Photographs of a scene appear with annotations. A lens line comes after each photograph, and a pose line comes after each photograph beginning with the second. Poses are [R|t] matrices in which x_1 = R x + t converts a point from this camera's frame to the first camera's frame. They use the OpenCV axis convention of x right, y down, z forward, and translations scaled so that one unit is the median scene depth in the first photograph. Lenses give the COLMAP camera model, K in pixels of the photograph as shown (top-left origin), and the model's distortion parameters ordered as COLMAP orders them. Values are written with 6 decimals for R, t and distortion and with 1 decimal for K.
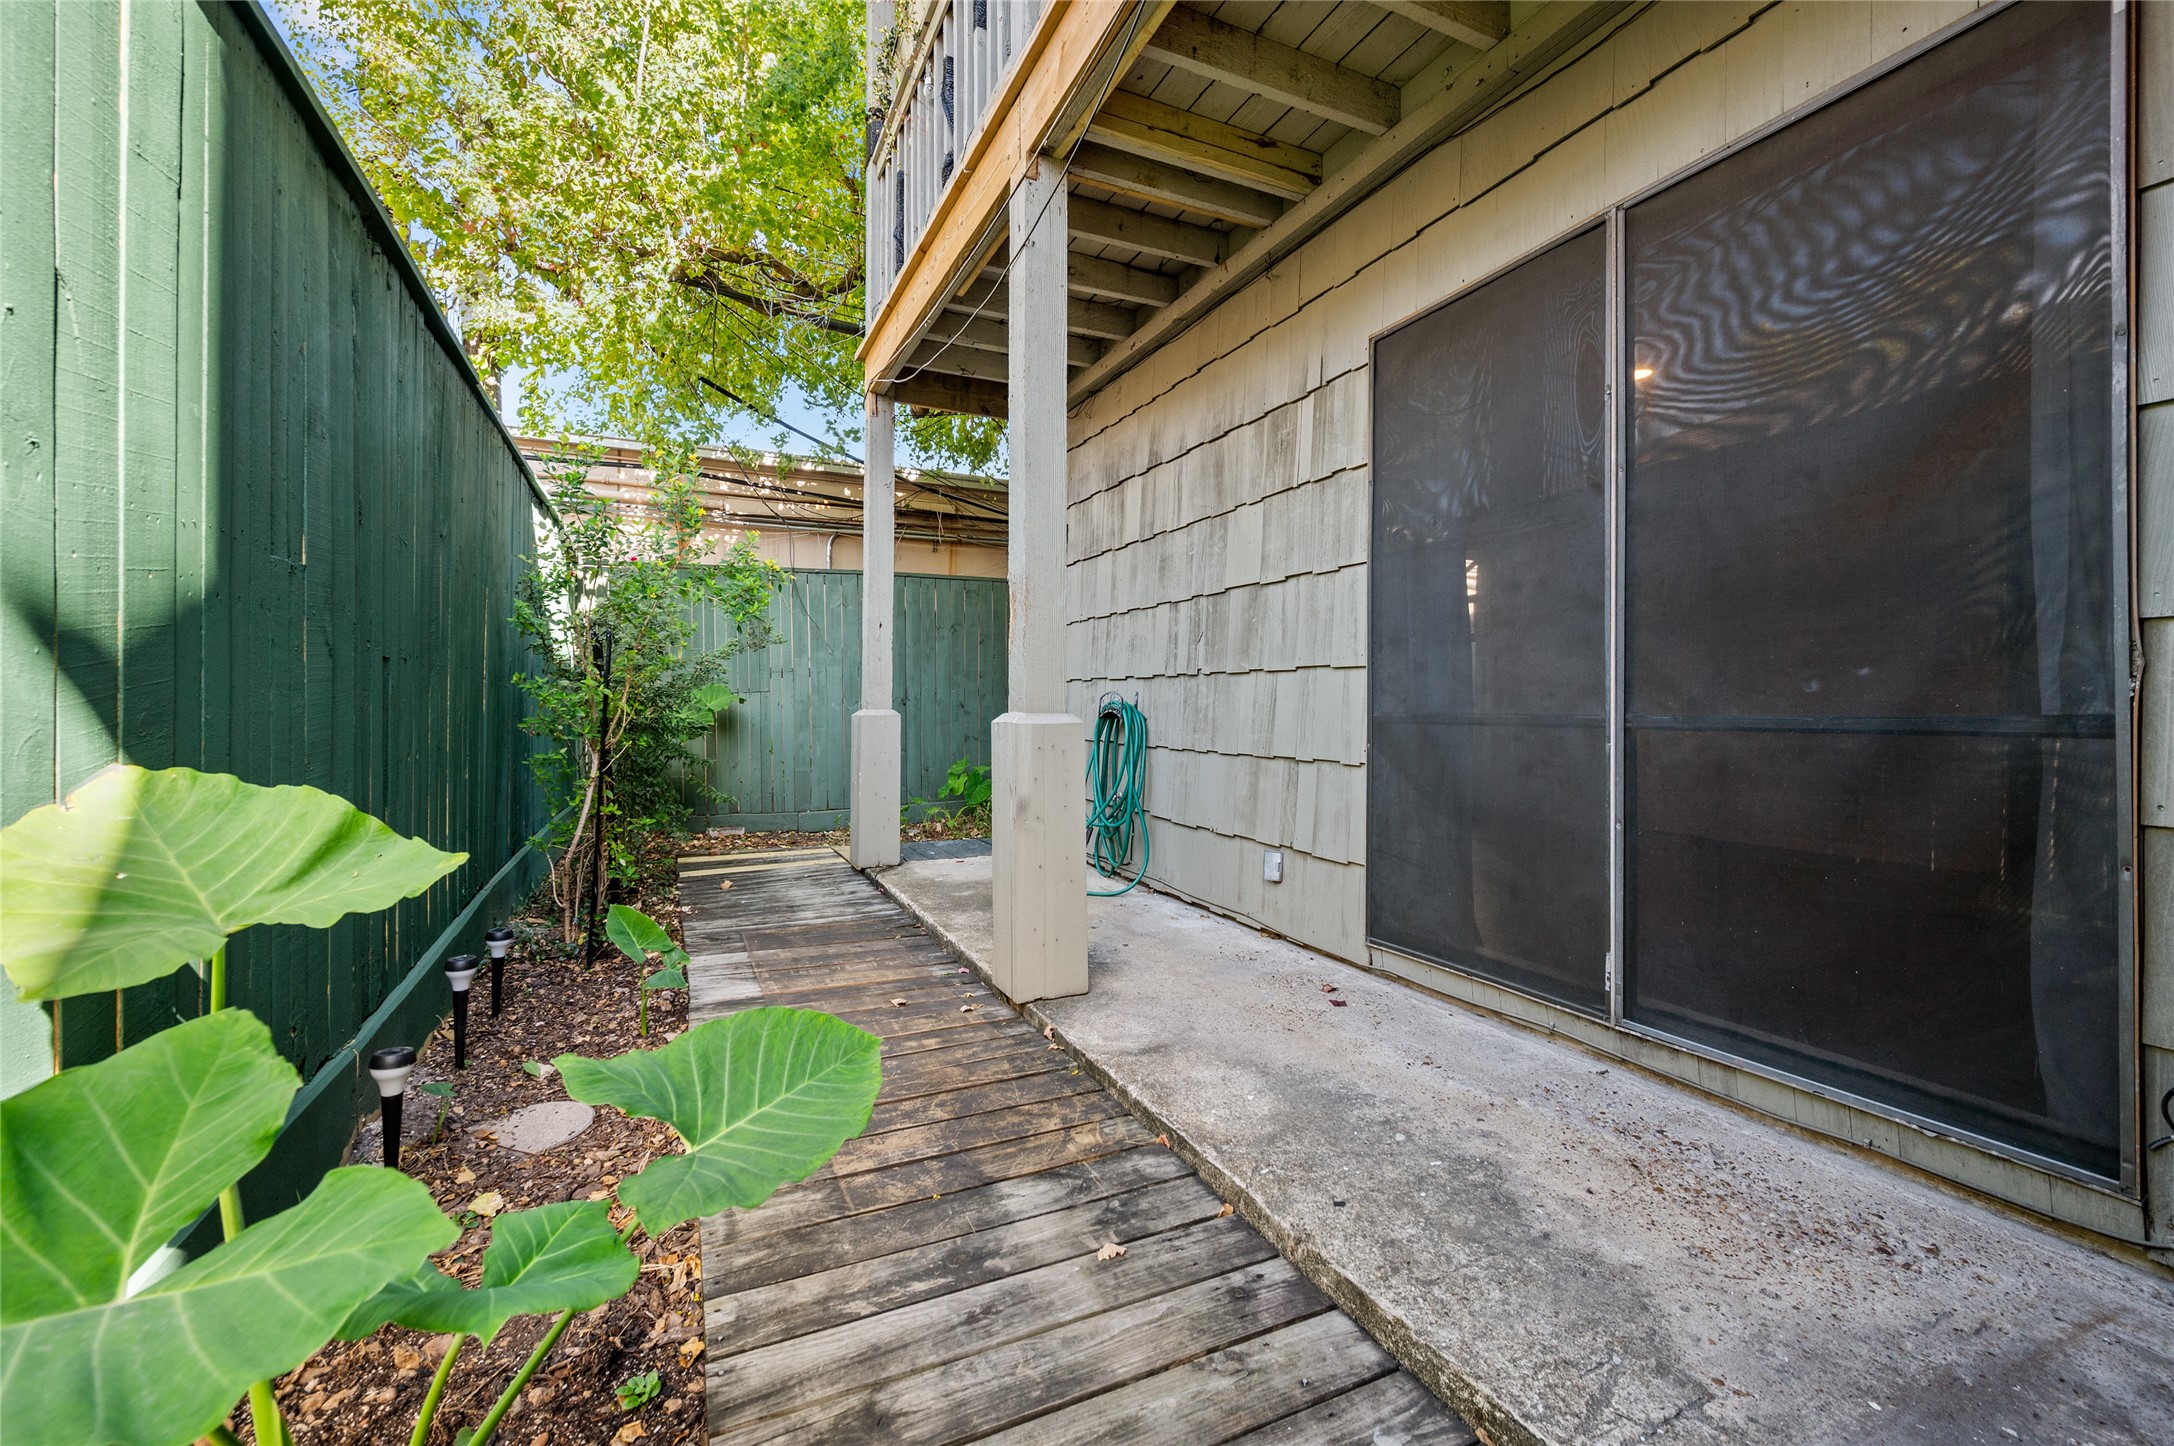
lens RADIAL K [[877.9, 0, 1072.1], [0, 877.9, 697.2], [0, 0, 1]] dist [-0.000369, 0.000300]
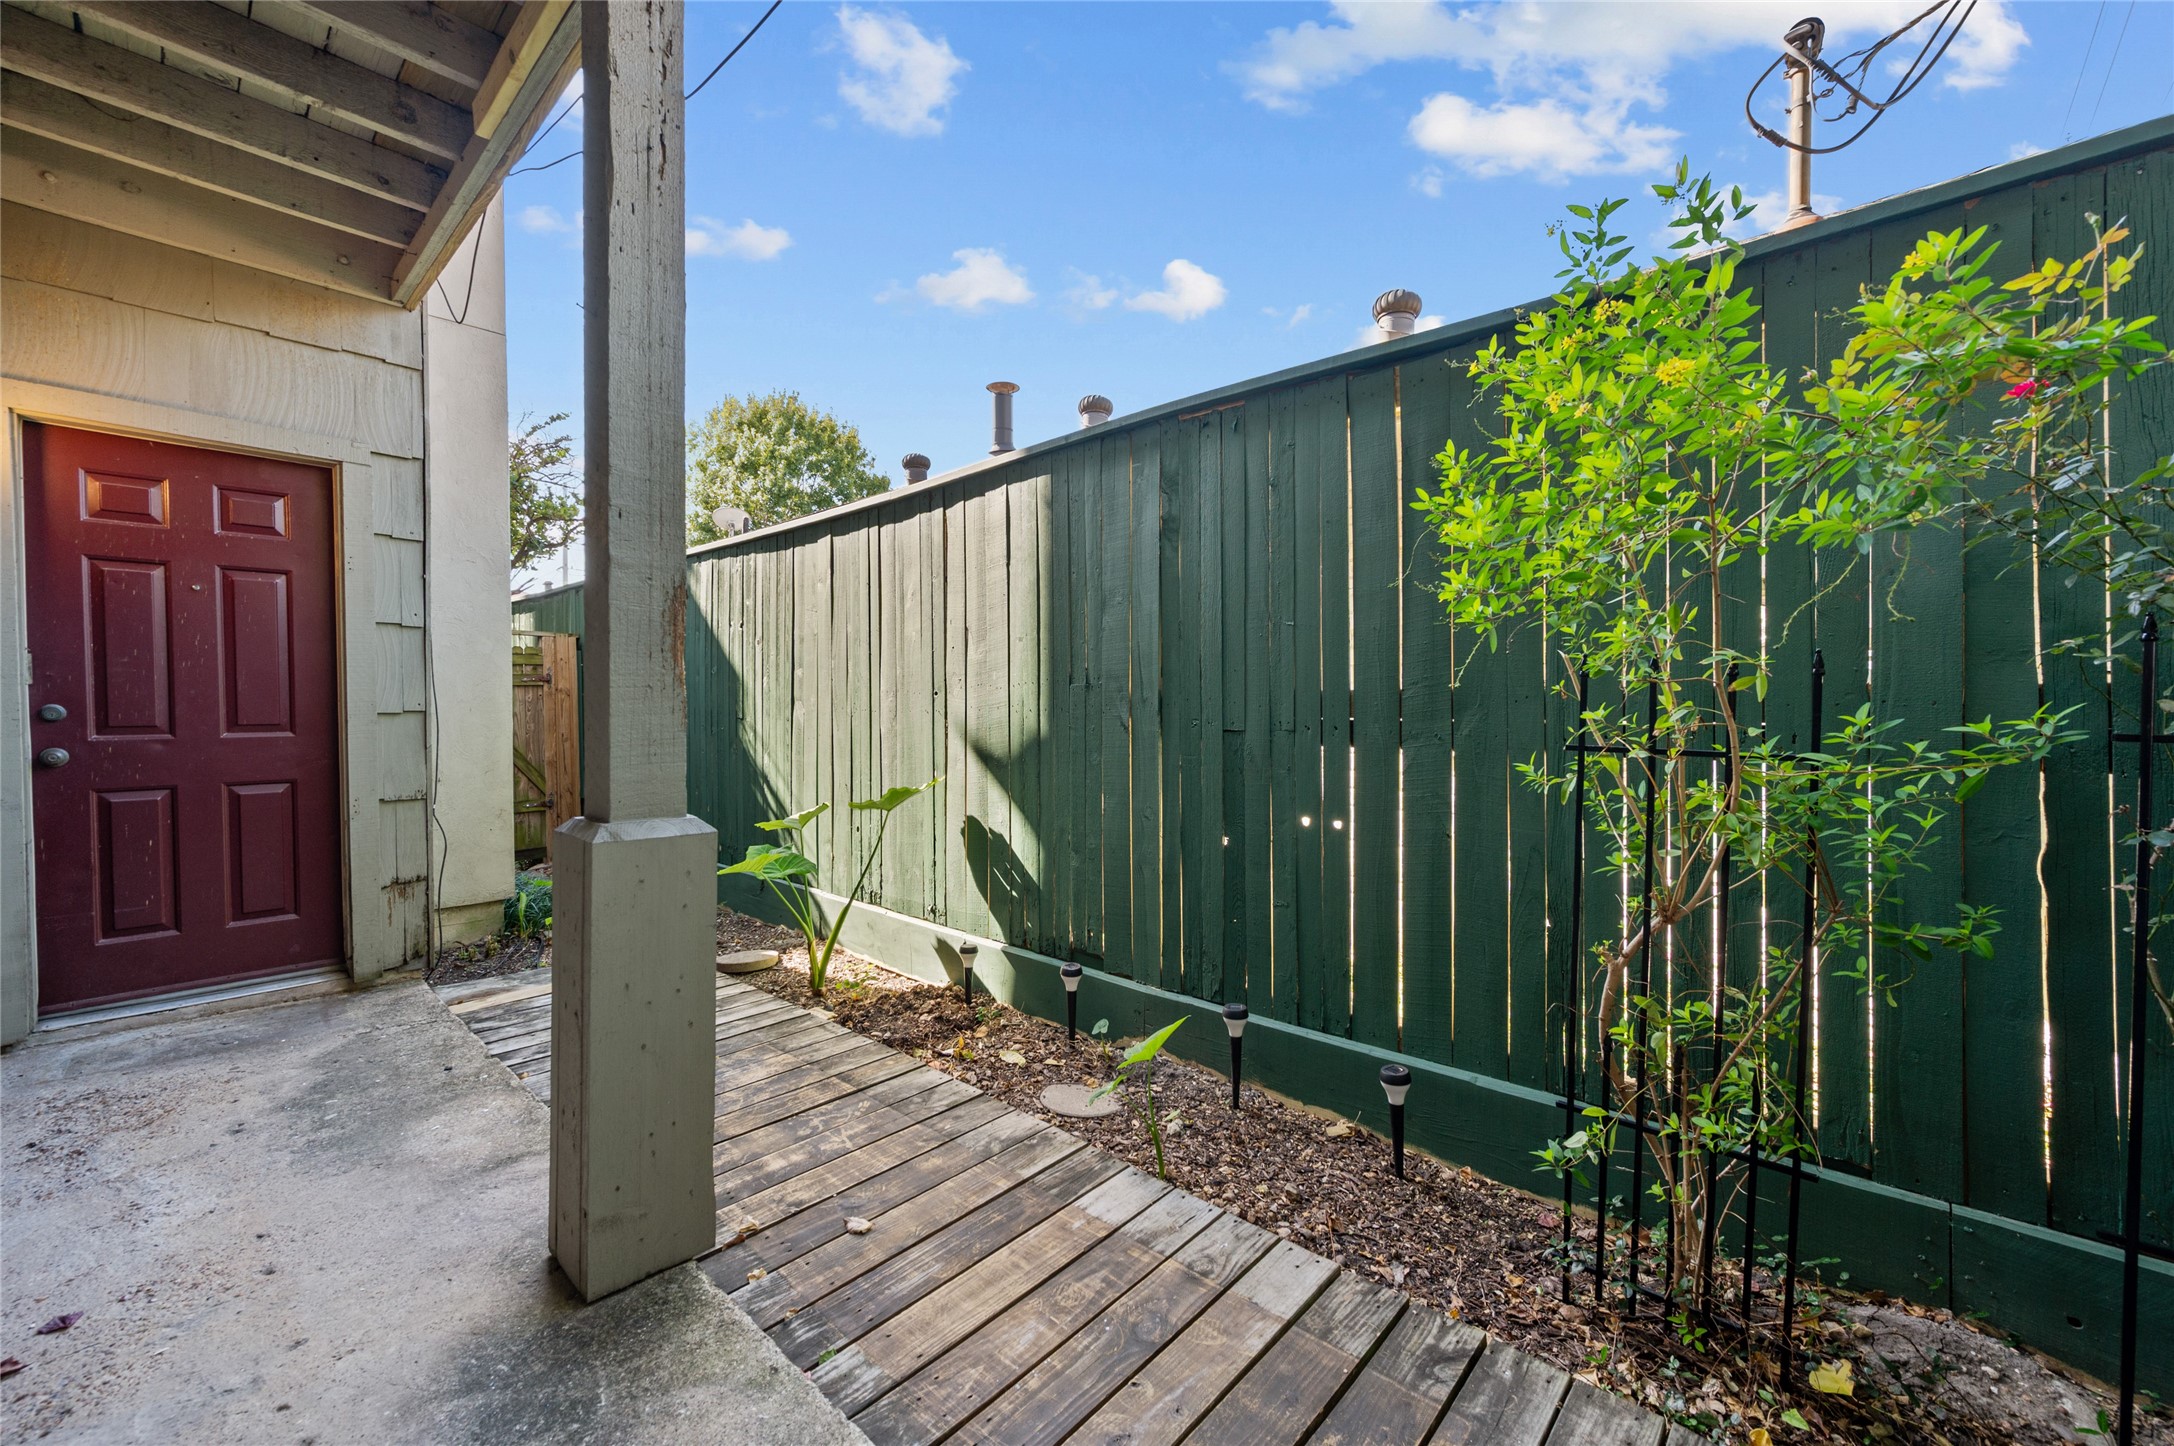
lens RADIAL K [[859.5, 0, 1087.0], [0, 859.5, 723.0], [0, 0, 1]] dist [0.001602, 0.000043]
pose [[-0.919593, 0.001475, -0.392869, -0.149606], [-0.004086, 0.999903, 0.013318, -0.092880], [0.392850, 0.013853, -0.919498, 2.631215]]
